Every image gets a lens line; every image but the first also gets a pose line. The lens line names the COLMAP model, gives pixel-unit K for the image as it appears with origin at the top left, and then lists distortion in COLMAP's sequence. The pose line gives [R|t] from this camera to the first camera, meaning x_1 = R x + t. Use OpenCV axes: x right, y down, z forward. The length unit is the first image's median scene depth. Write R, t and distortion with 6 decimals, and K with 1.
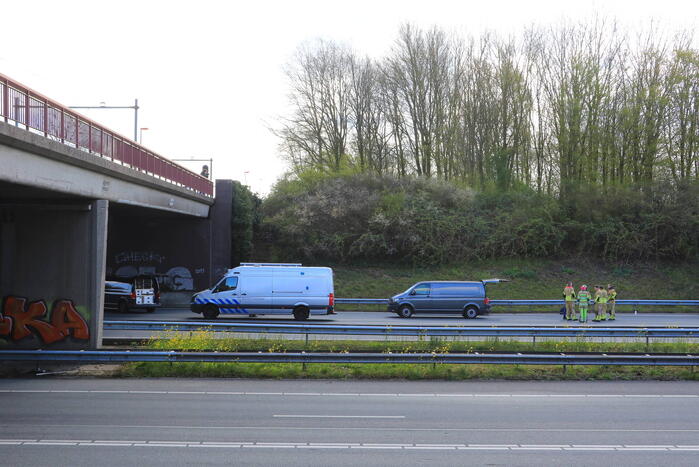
lens RADIAL K [[969.1, 0, 349.5], [0, 969.1, 233.5], [0, 0, 1]] dist [0.025599, 0.041130]
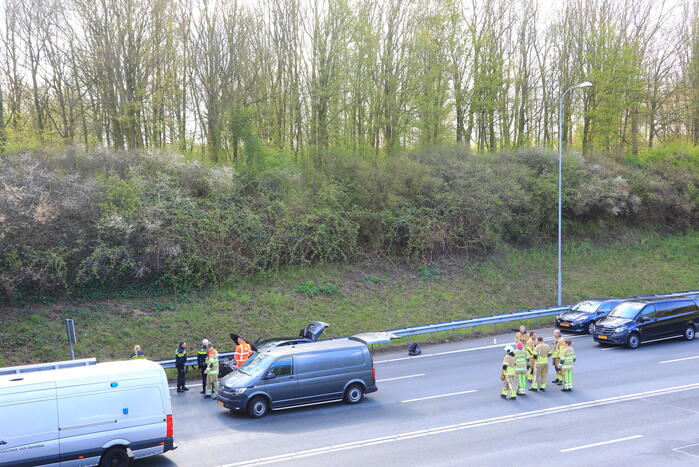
lens RADIAL K [[969.1, 0, 349.5], [0, 969.1, 233.5], [0, 0, 1]] dist [0.025599, 0.041130]
pose [[0.899841, -0.055849, 0.432627, -0.111366], [0.023754, 0.996572, 0.079243, -0.055946], [-0.435570, -0.061030, 0.898084, 0.340495]]
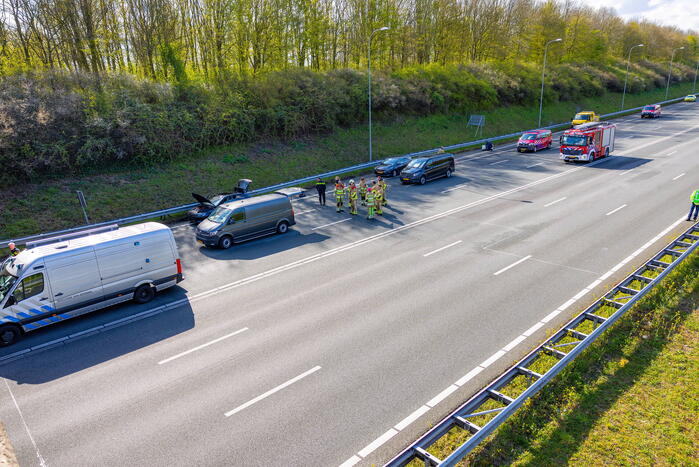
lens RADIAL K [[503.9, 0, 349.5], [0, 503.9, 233.5], [0, 0, 1]] dist [0.002406, 0.002942]
pose [[0.759710, -0.224825, 0.610159, -0.113175], [0.034009, 0.950782, 0.307990, -0.056857], [-0.649372, -0.213232, 0.729964, 0.435917]]
